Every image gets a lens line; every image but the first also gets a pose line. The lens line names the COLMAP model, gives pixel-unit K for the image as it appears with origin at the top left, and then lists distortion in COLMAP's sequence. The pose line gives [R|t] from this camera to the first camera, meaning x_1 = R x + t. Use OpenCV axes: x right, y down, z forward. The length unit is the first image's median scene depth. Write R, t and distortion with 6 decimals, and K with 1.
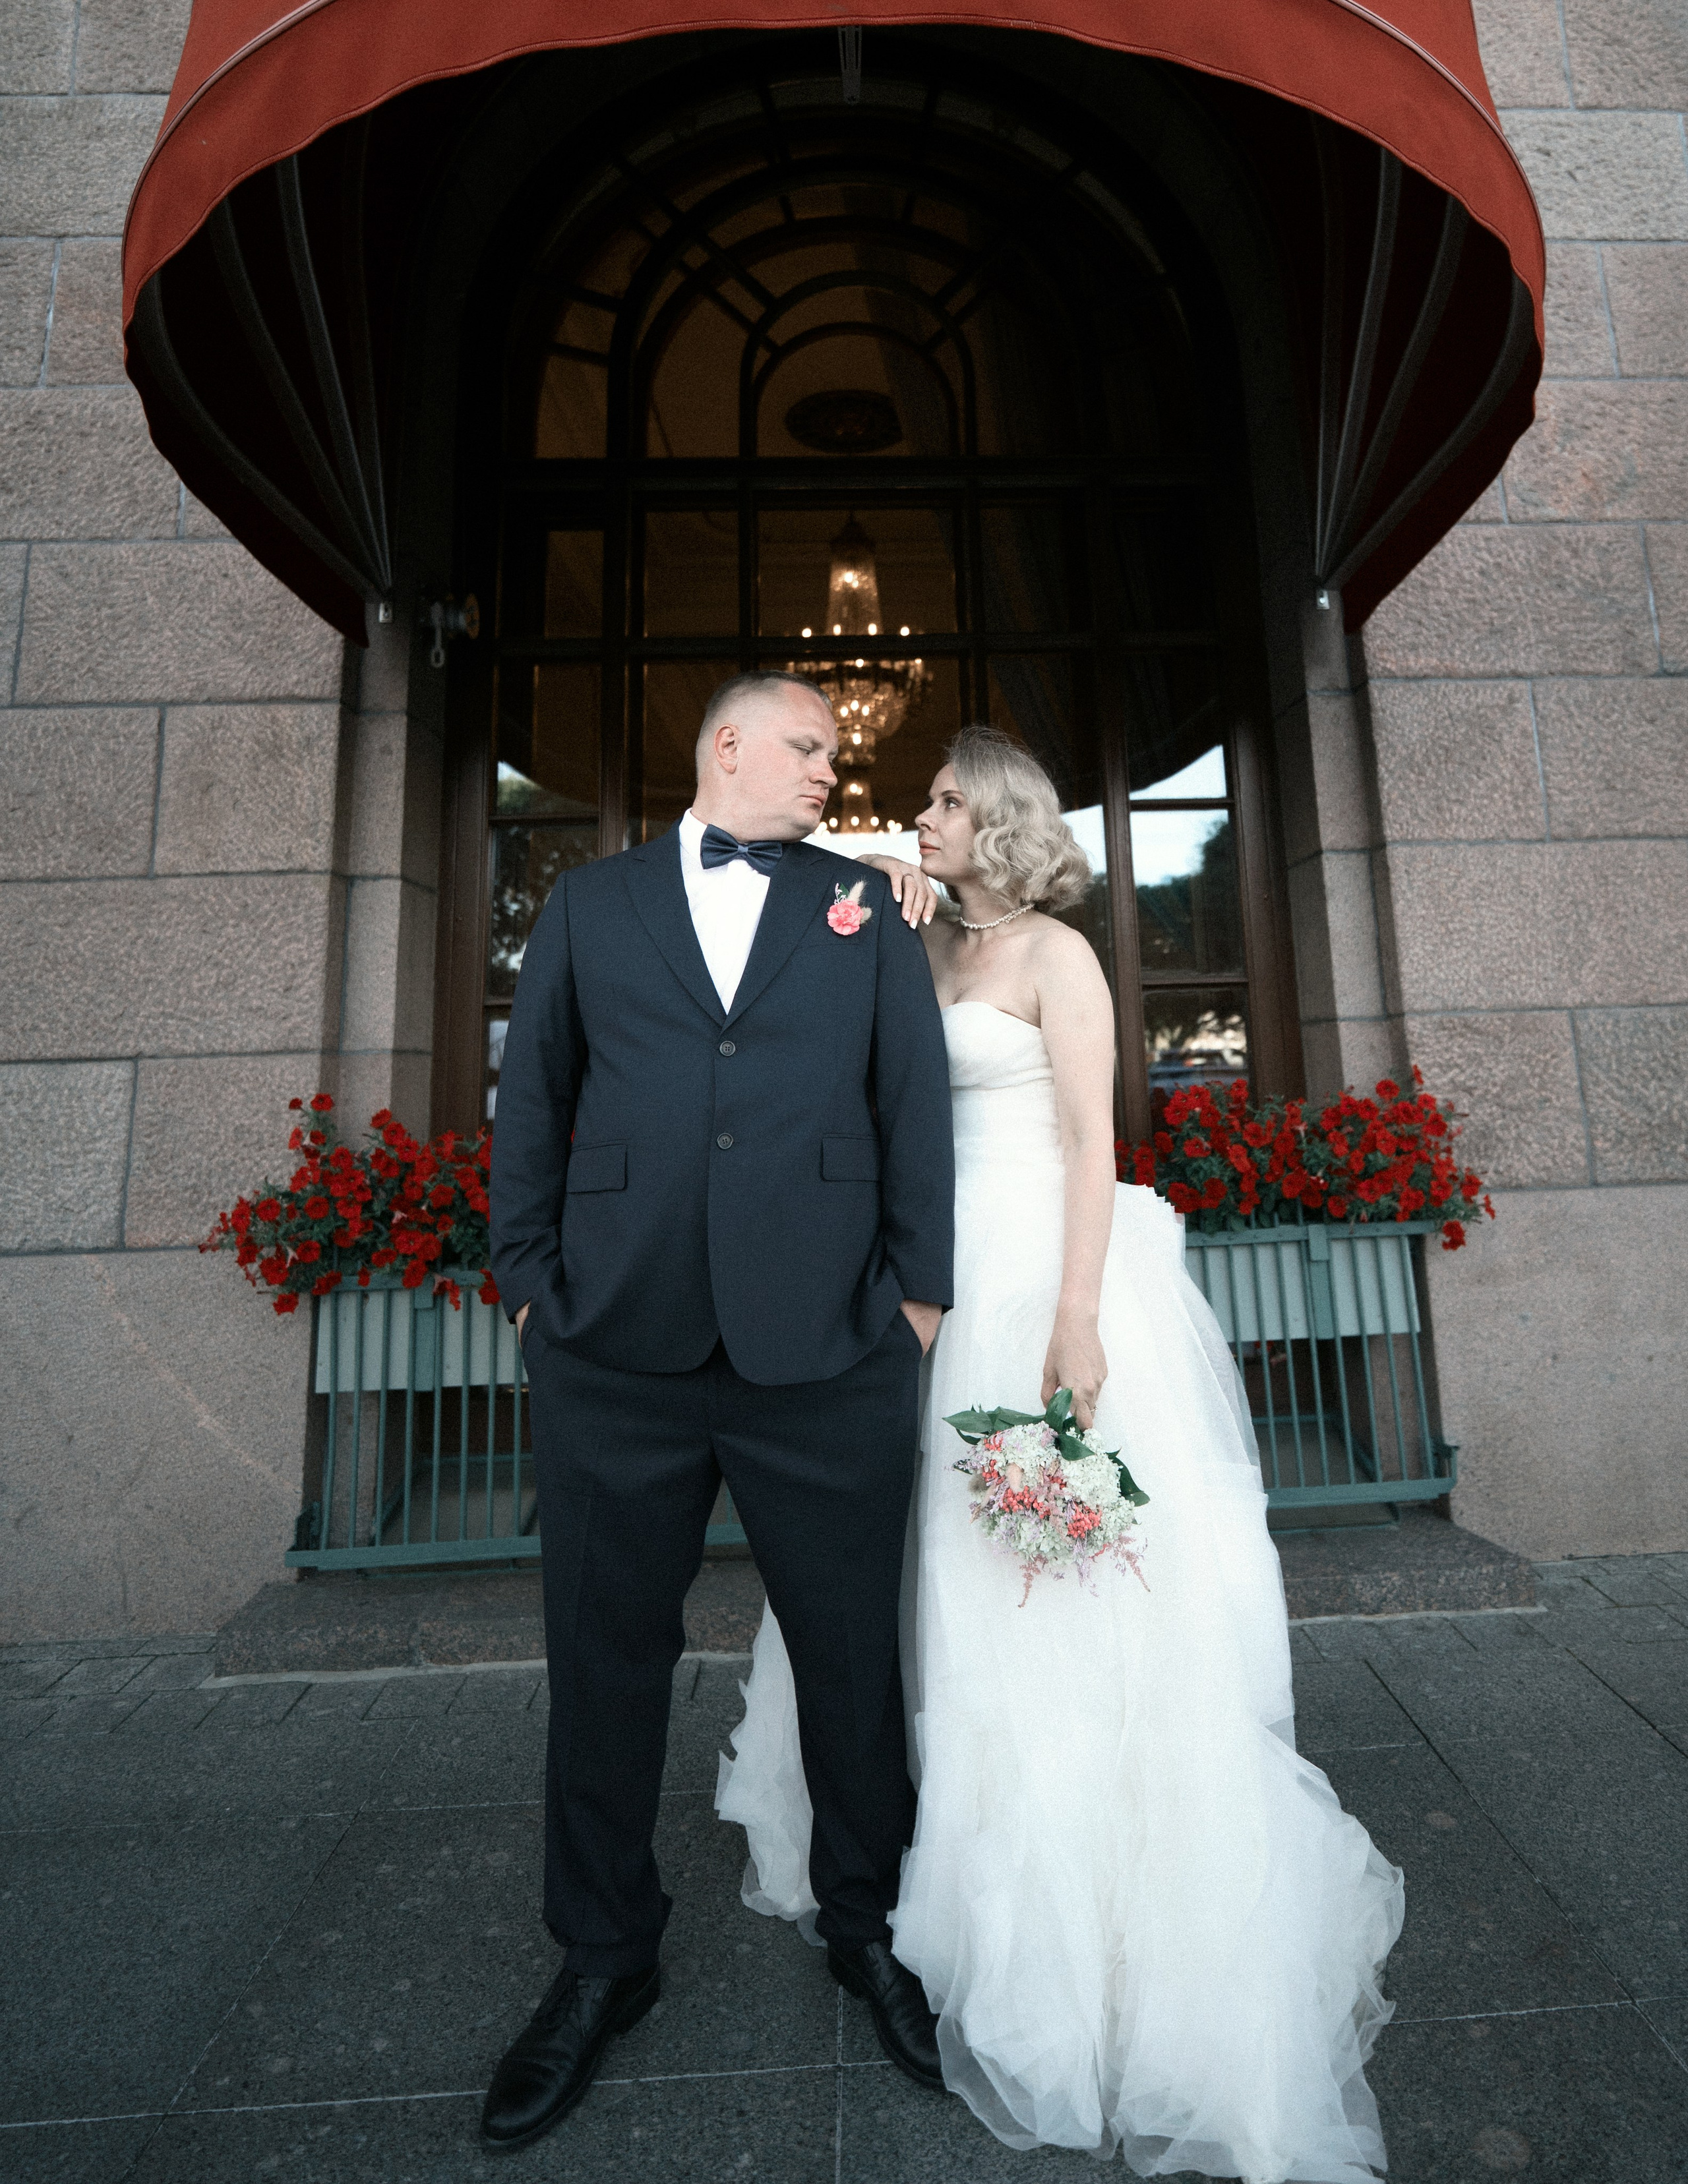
lens RADIAL K [[1319.8, 0, 932.1], [0, 1319.8, 802.7], [0, 0, 1]] dist [0.003359, -0.012367]
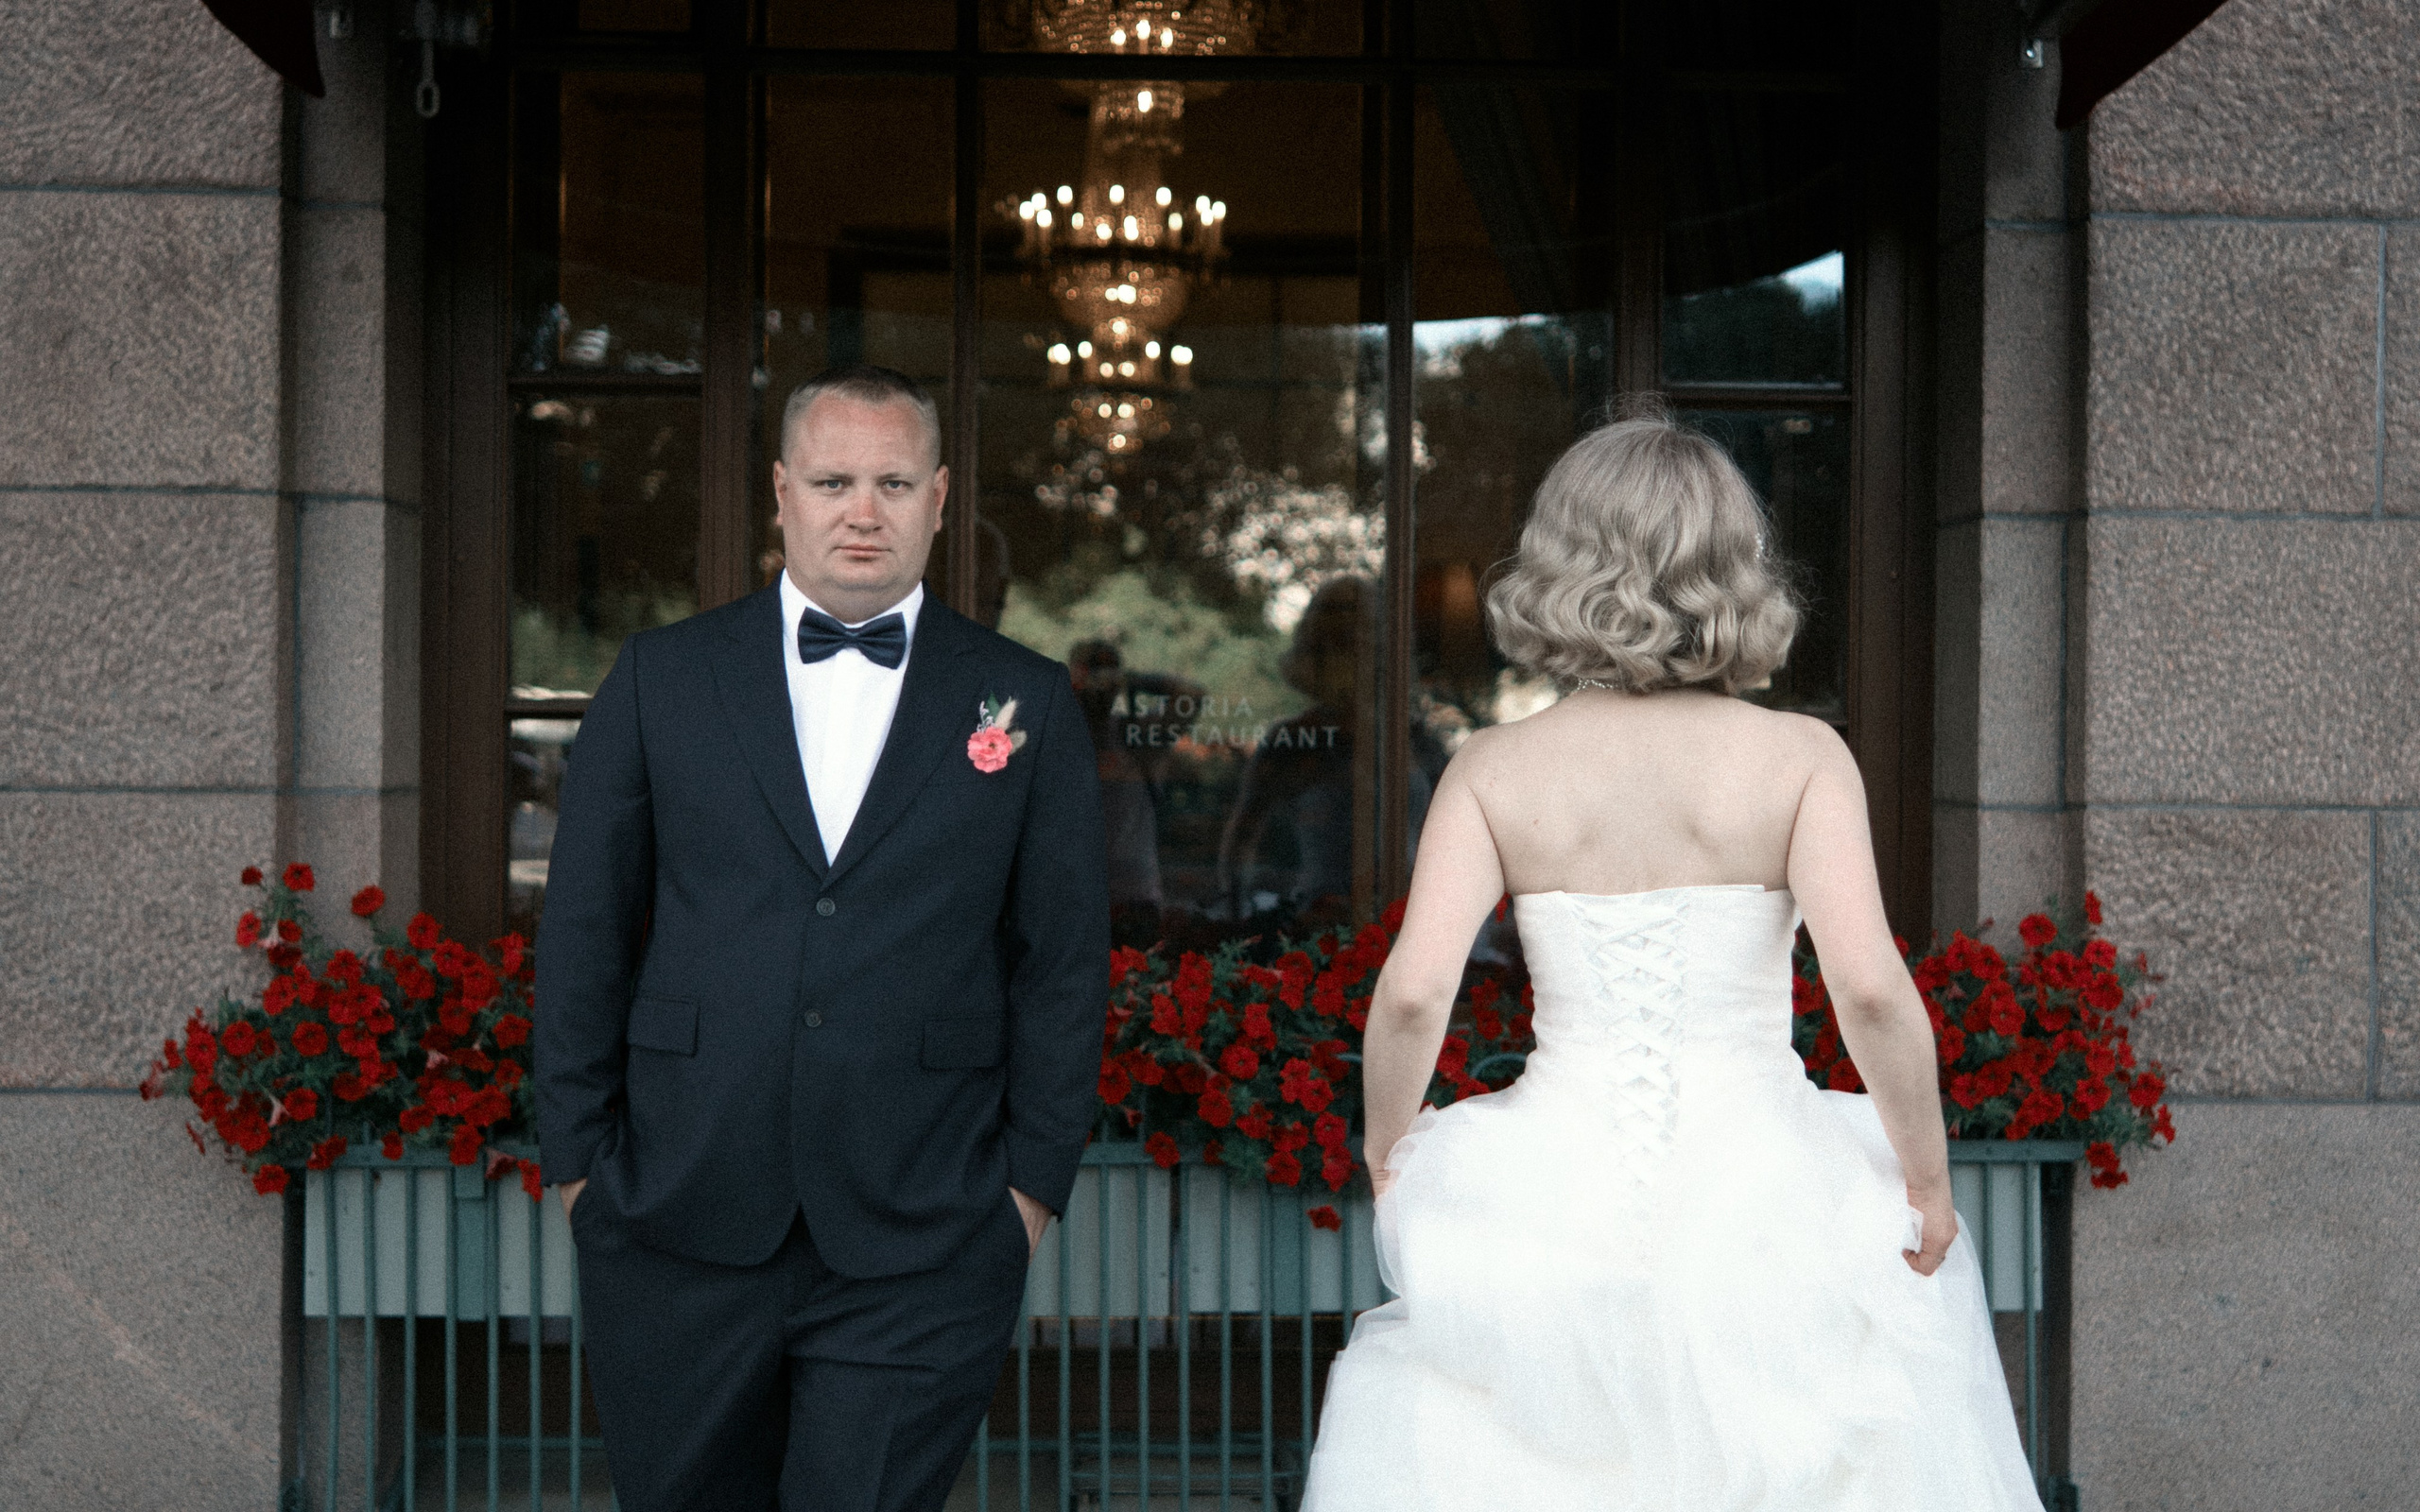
lens RADIAL K [[3463.0, 0, 1194.5], [0, 3463.0, 743.0], [0, 0, 1]] dist [0.001576, 0.000000]
pose [[0.998772, 0.044247, -0.022290, -0.006168], [-0.038889, 0.978897, 0.200622, -0.163515], [0.030697, -0.199509, 0.979415, -0.525205]]
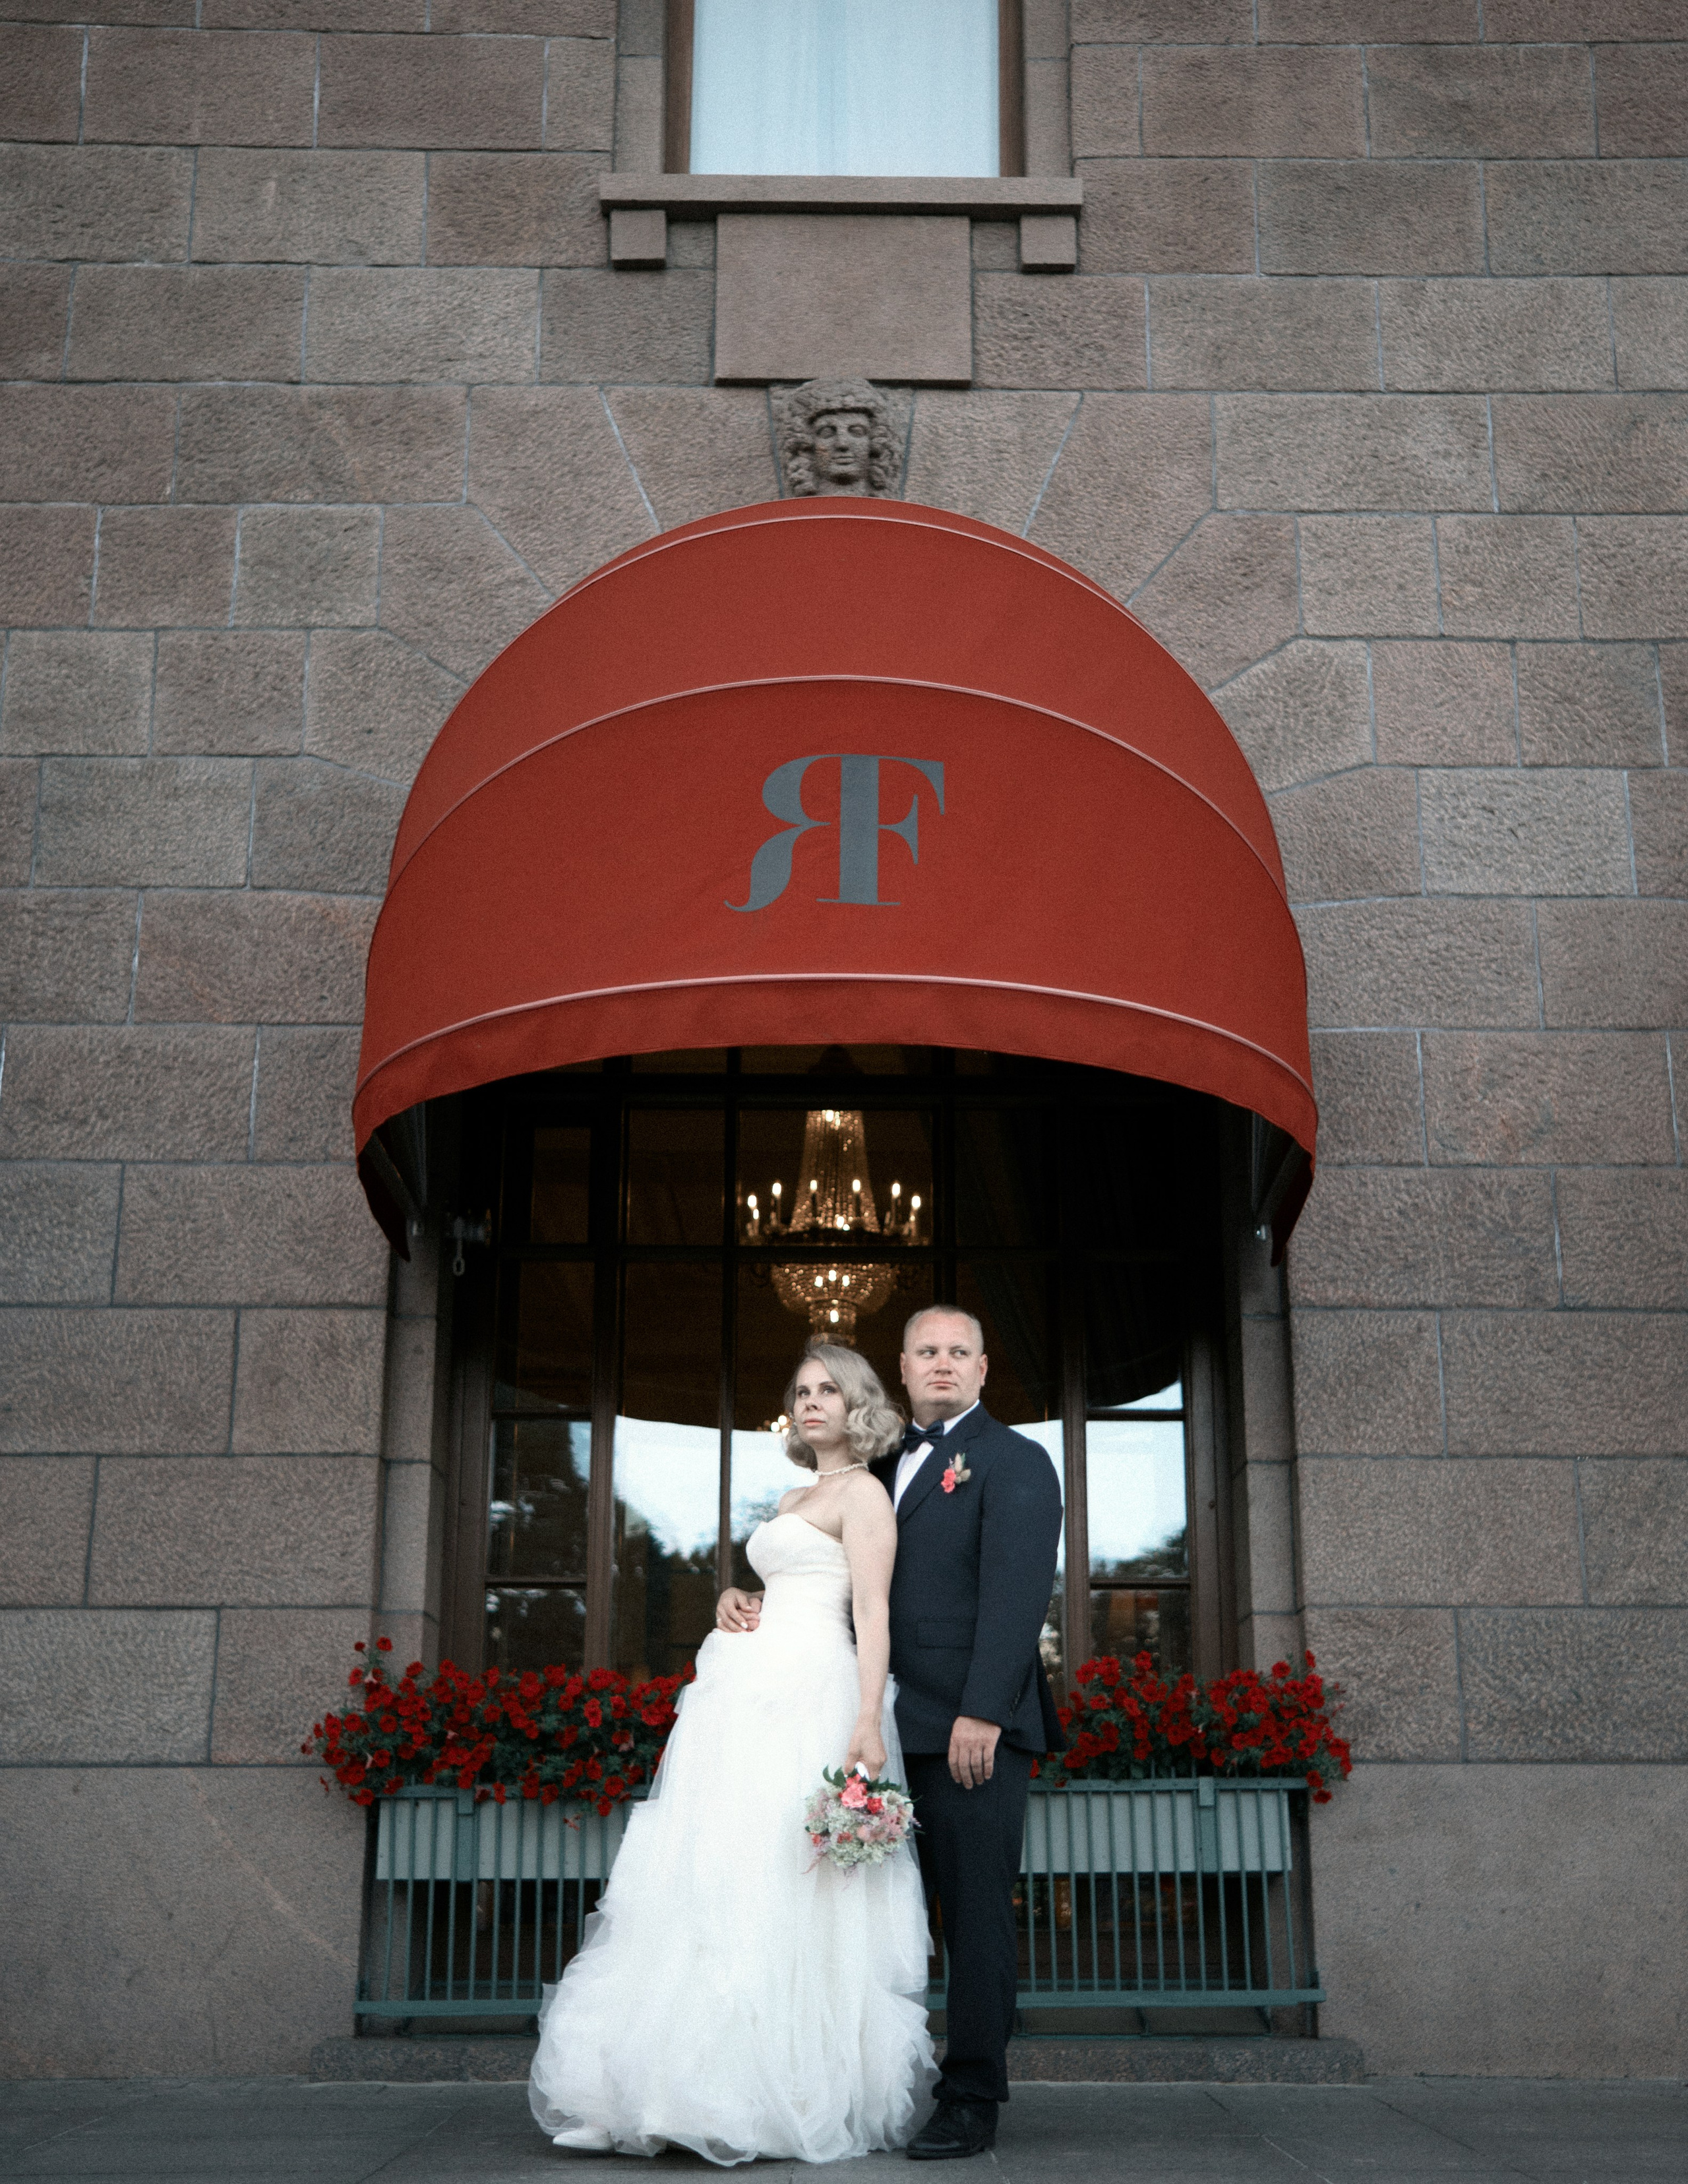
lens RADIAL K [[2500.0, 0, 870.3], [0, 2500.0, 1170.2], [0, 0, 1]] dist [-0.016578, 0.000000]
pose [[0.998693, 0.021951, -0.046160, 0.076135], [-0.025629, 0.996412, -0.080660, -0.032180], [0.044224, 0.081738, 0.995672, -1.200683]]
